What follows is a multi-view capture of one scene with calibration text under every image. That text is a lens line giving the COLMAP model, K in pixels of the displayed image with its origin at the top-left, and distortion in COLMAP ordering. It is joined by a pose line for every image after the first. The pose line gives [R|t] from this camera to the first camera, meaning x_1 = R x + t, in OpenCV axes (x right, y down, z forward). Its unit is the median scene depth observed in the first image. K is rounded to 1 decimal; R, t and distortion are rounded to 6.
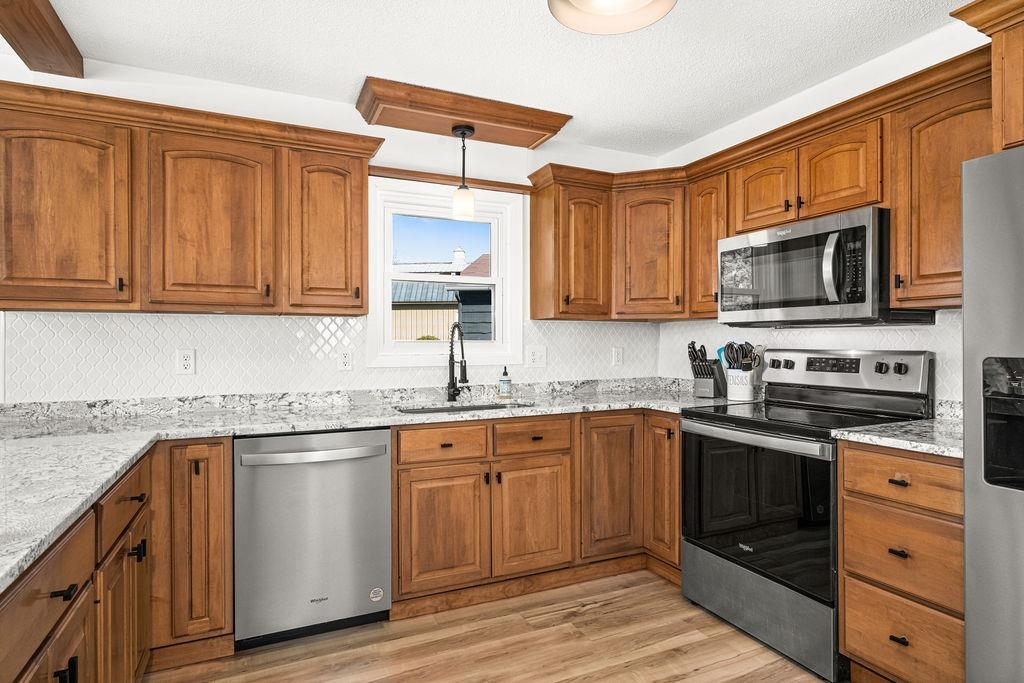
lens RADIAL K [[568.1, 0, 512.0], [0, 568.1, 341.5], [0, 0, 1]] dist [0.019105, -0.000219]
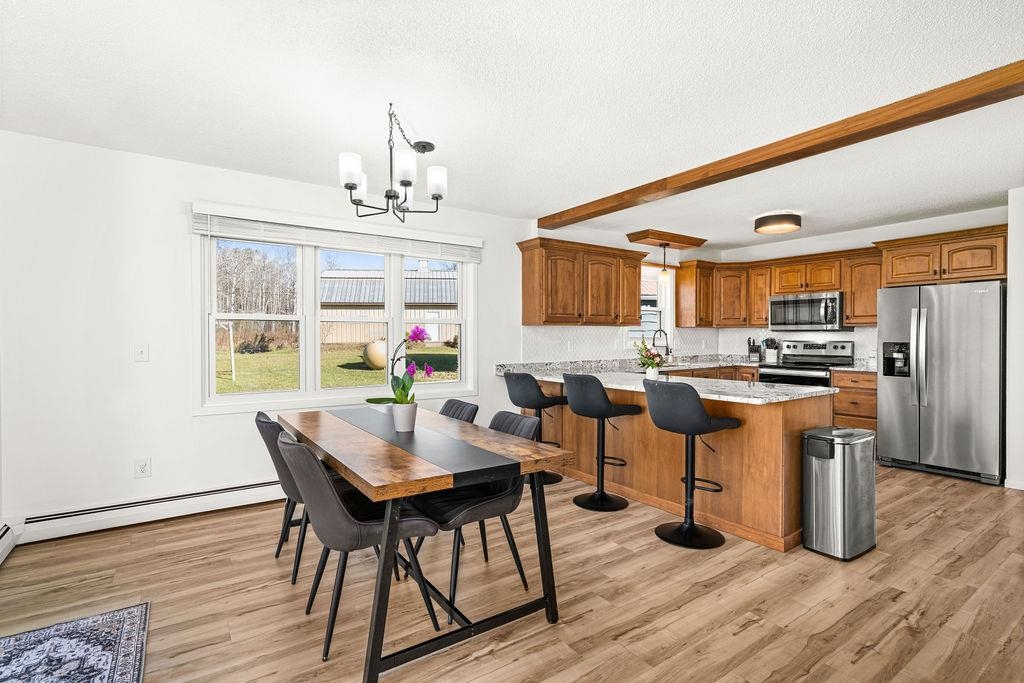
lens RADIAL K [[489.8, 0, 512.0], [0, 489.8, 341.5], [0, 0, 1]] dist [-0.000946, -0.000035]
pose [[0.984823, -0.001963, 0.173550, -1.132780], [0.000409, 0.999959, 0.008992, -0.002574], [-0.173560, -0.008784, 0.984784, -0.915271]]
